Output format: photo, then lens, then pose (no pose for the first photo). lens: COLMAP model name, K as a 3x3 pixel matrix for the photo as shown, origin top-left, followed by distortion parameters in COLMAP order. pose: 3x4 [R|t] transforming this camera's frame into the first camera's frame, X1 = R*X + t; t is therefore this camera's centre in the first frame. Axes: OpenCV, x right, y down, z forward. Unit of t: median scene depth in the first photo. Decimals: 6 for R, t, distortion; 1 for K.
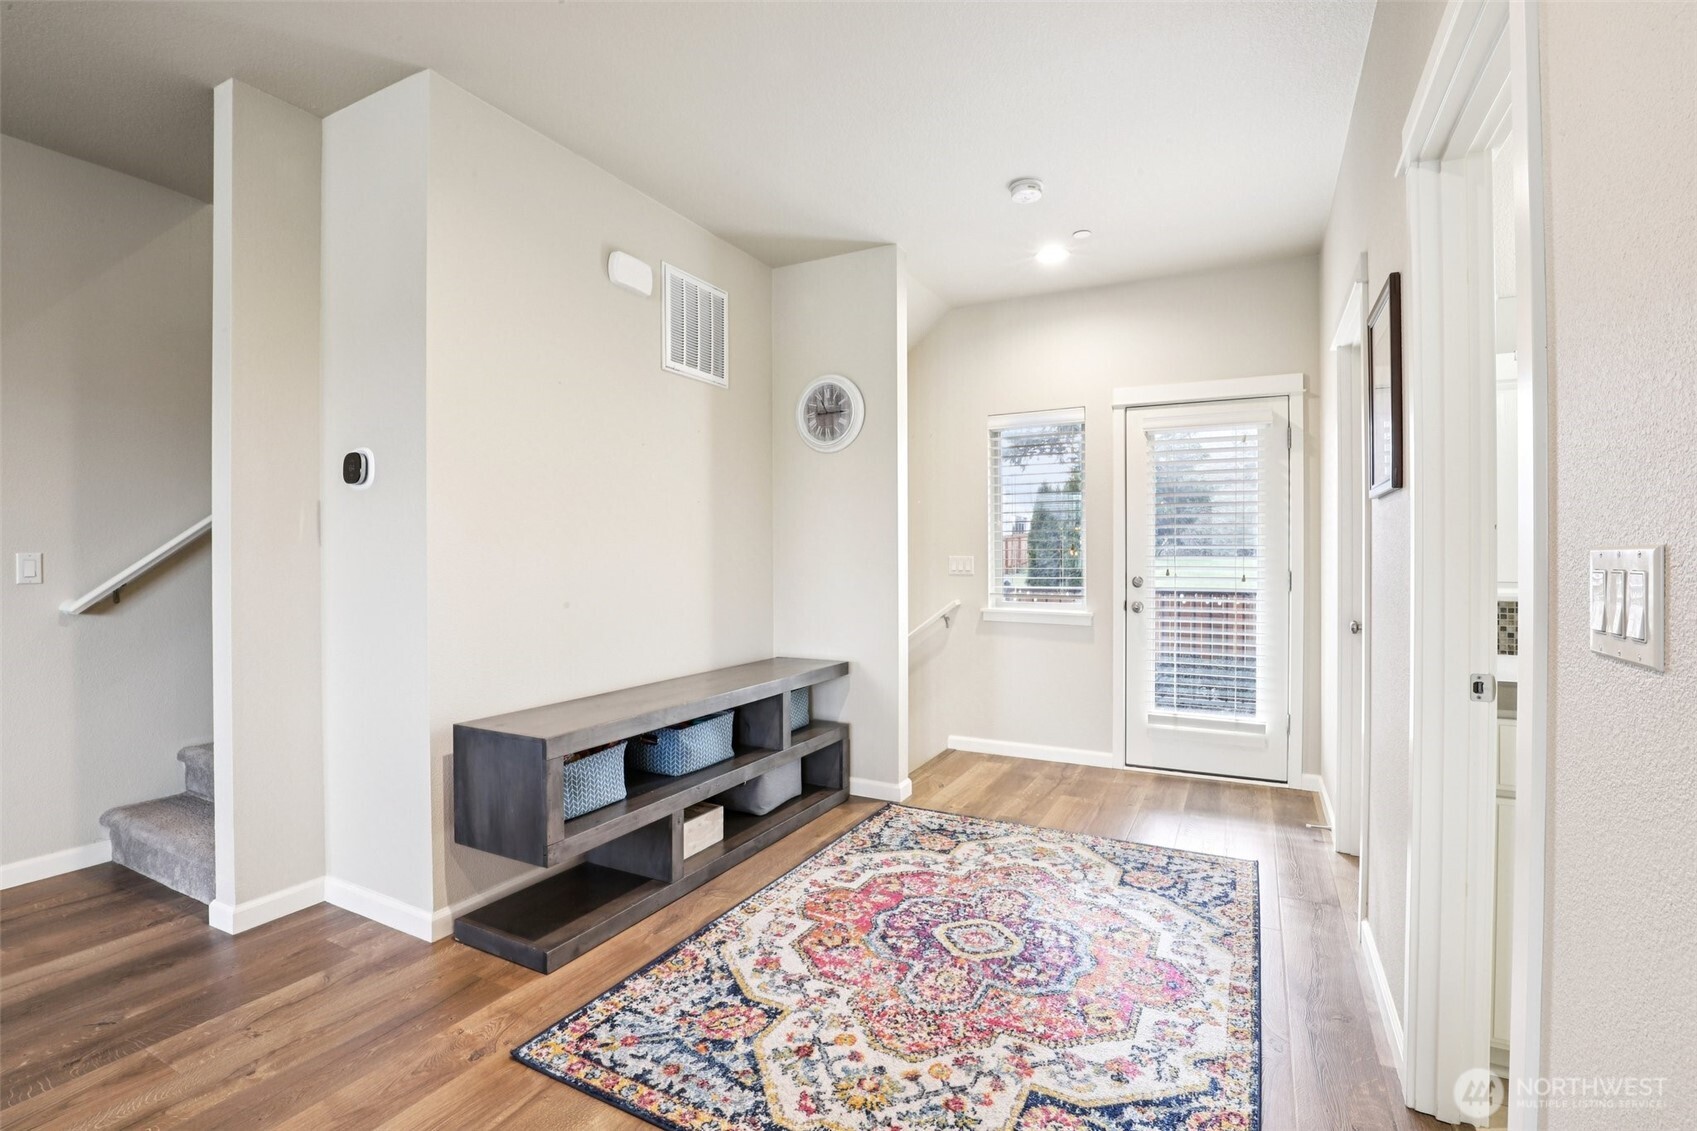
lens RADIAL K [[785.2, 0, 839.8], [0, 785.2, 562.7], [0, 0, 1]] dist [-0.038053, 0.006949]
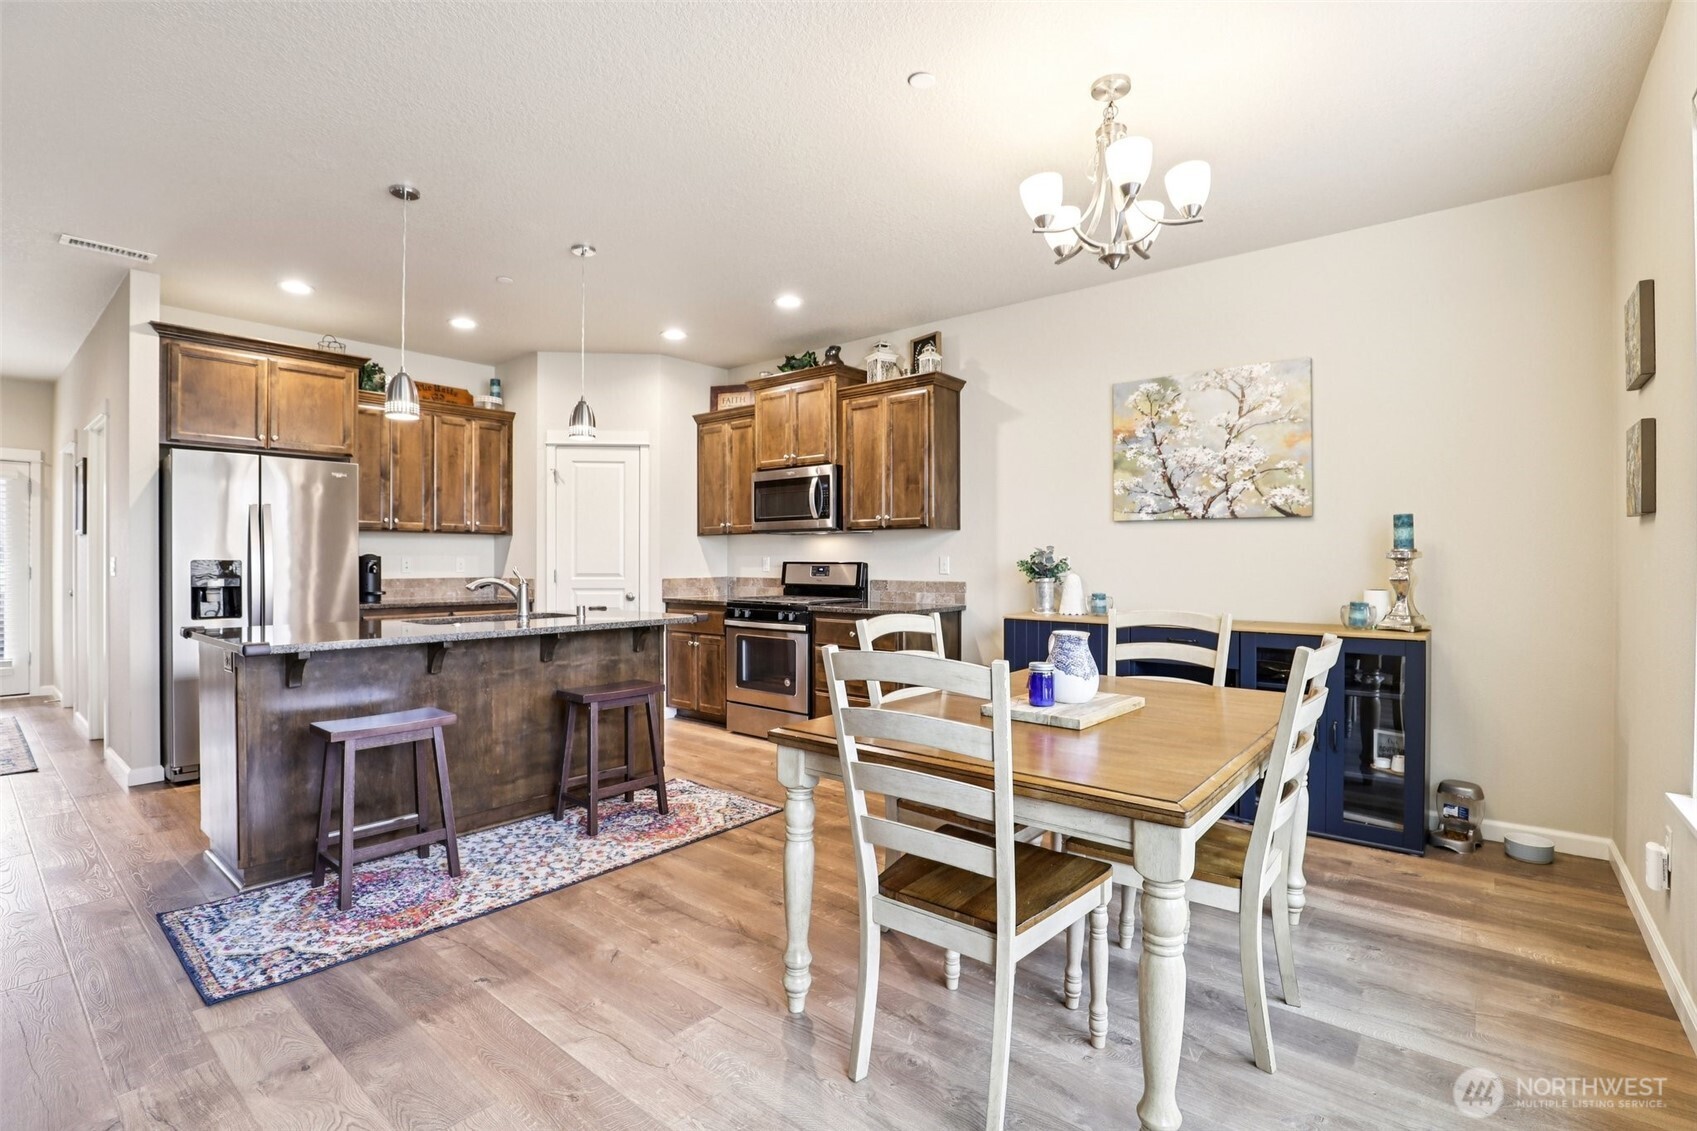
lens RADIAL K [[780.3, 0, 842.6], [0, 780.3, 562.2], [0, 0, 1]] dist [-0.037484, 0.007655]
pose [[0.206881, -0.000567, 0.978366, -0.662833], [0.002381, 0.999997, 0.000076, 0.004007], [-0.978363, 0.002313, 0.206881, -1.073360]]
